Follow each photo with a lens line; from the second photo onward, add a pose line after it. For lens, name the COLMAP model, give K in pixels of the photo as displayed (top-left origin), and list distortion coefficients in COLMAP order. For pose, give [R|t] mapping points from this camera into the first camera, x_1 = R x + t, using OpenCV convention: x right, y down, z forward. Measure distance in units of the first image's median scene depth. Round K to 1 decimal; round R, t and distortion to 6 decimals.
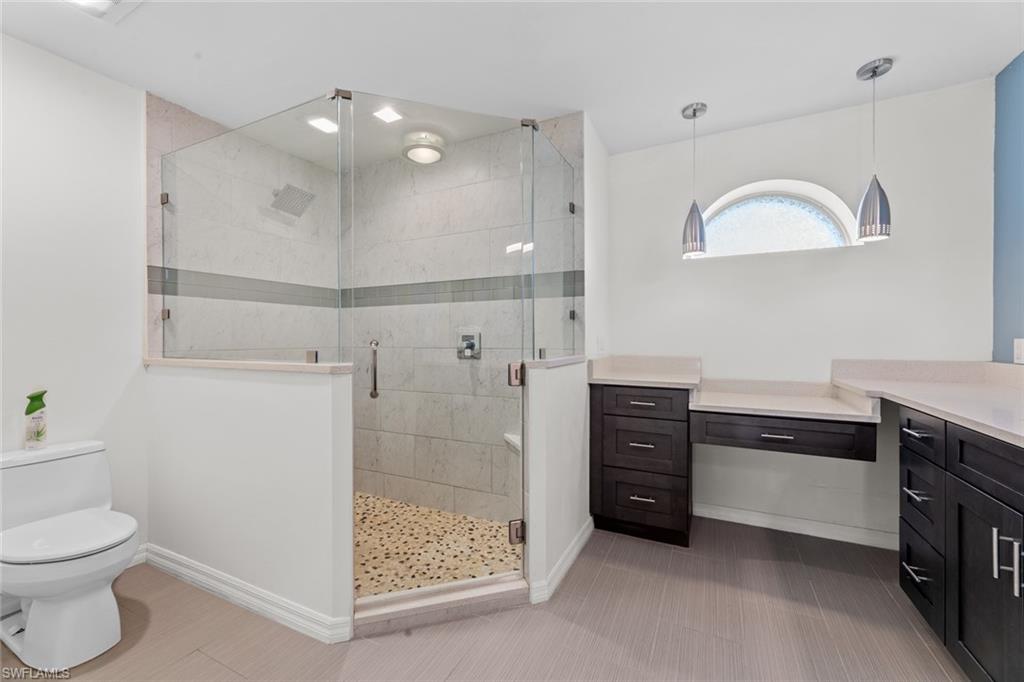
lens RADIAL K [[409.0, 0, 512.3], [0, 409.0, 337.6], [0, 0, 1]] dist [0.001753, -0.000333]
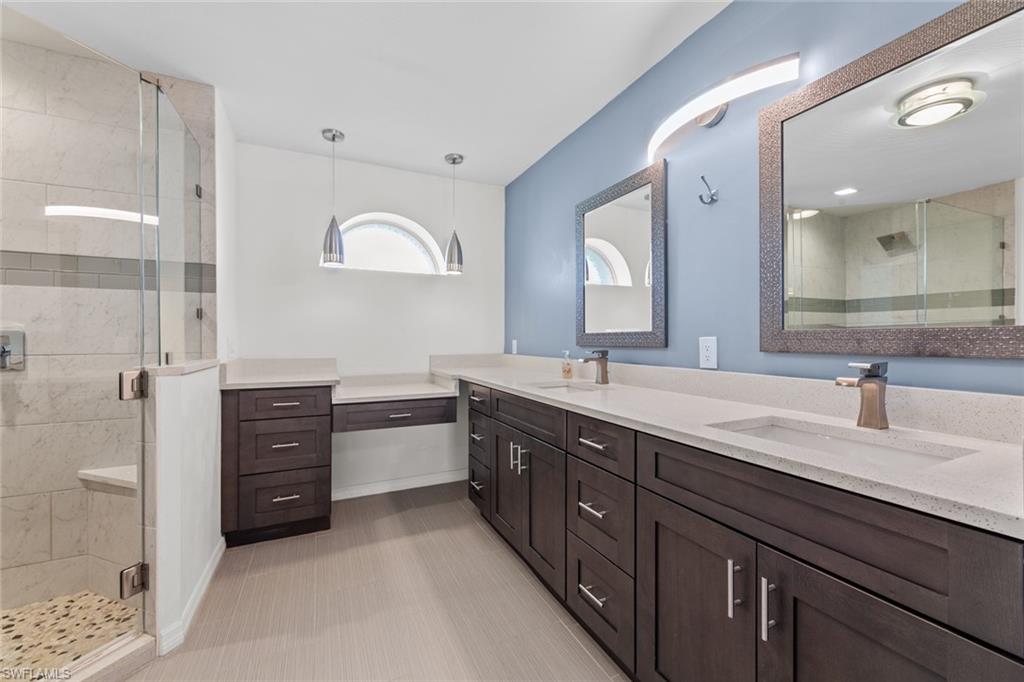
lens RADIAL K [[409.0, 0, 512.3], [0, 409.0, 337.6], [0, 0, 1]] dist [0.001753, -0.000333]
pose [[0.615139, 0.003452, 0.788411, -0.139751], [-0.000430, 0.999992, -0.004042, -0.000556], [-0.788419, 0.002147, 0.615135, -0.070701]]
